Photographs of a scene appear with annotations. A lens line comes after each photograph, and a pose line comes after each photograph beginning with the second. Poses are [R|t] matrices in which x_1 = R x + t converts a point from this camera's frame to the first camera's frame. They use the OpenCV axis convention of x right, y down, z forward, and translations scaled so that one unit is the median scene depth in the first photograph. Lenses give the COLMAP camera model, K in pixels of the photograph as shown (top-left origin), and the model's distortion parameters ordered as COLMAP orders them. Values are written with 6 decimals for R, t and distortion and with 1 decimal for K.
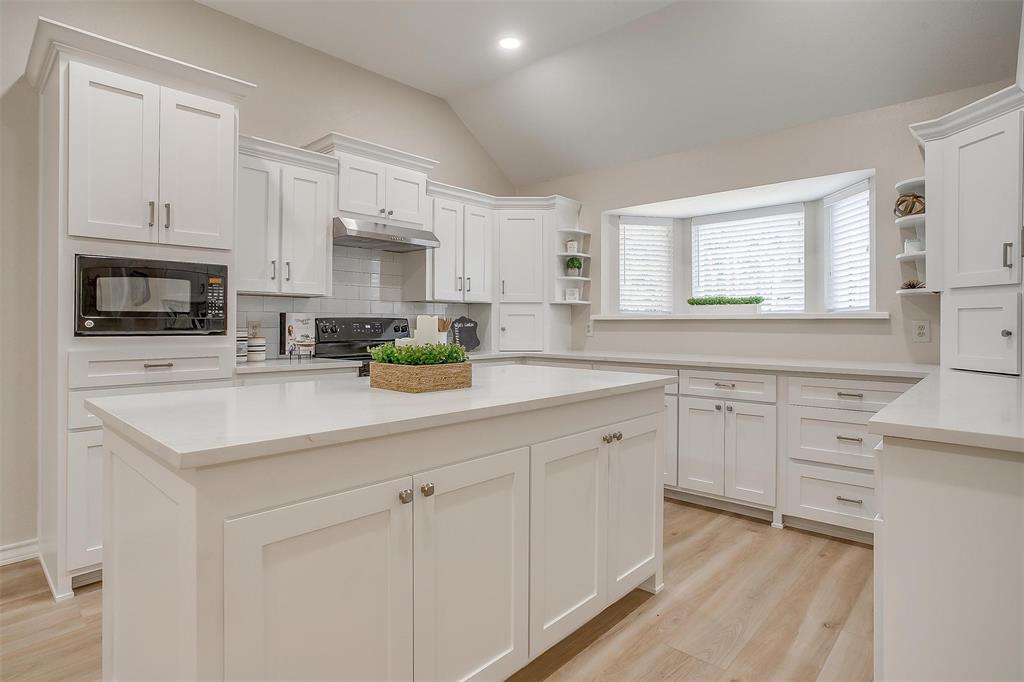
lens RADIAL K [[536.1, 0, 500.5], [0, 536.1, 325.2], [0, 0, 1]] dist [-0.038149, -0.000011]
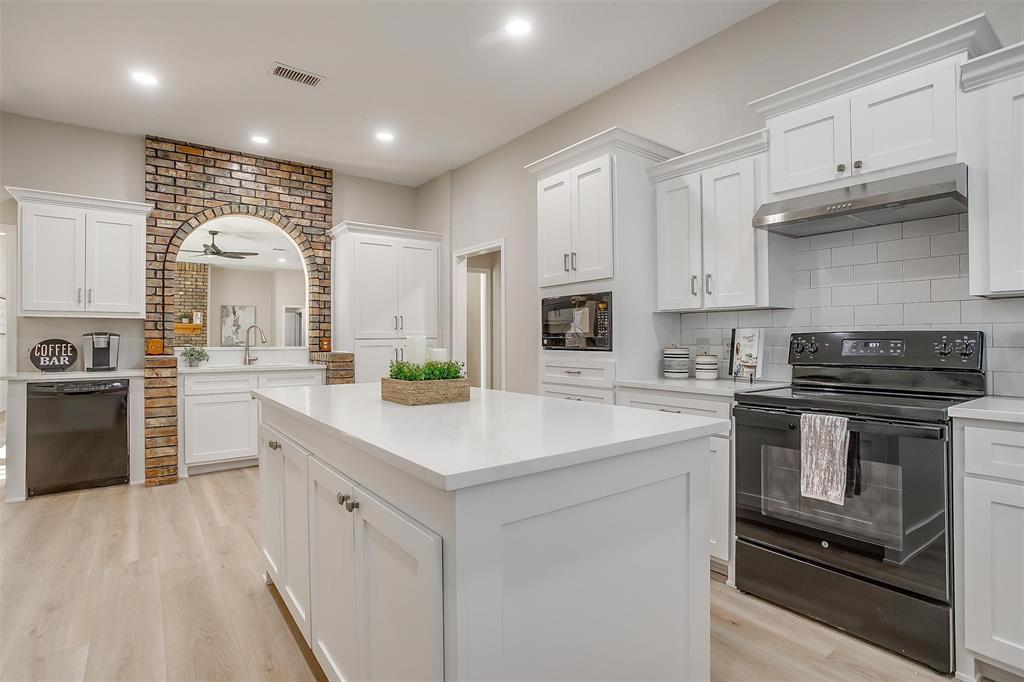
lens RADIAL K [[494.7, 0, 497.8], [0, 494.7, 336.8], [0, 0, 1]] dist [-0.052848, 0.030759]
pose [[-0.177298, -0.006413, -0.984136, 0.601491], [0.002429, 0.999973, -0.006954, -0.006569], [0.984154, -0.003624, -0.177278, 0.955857]]
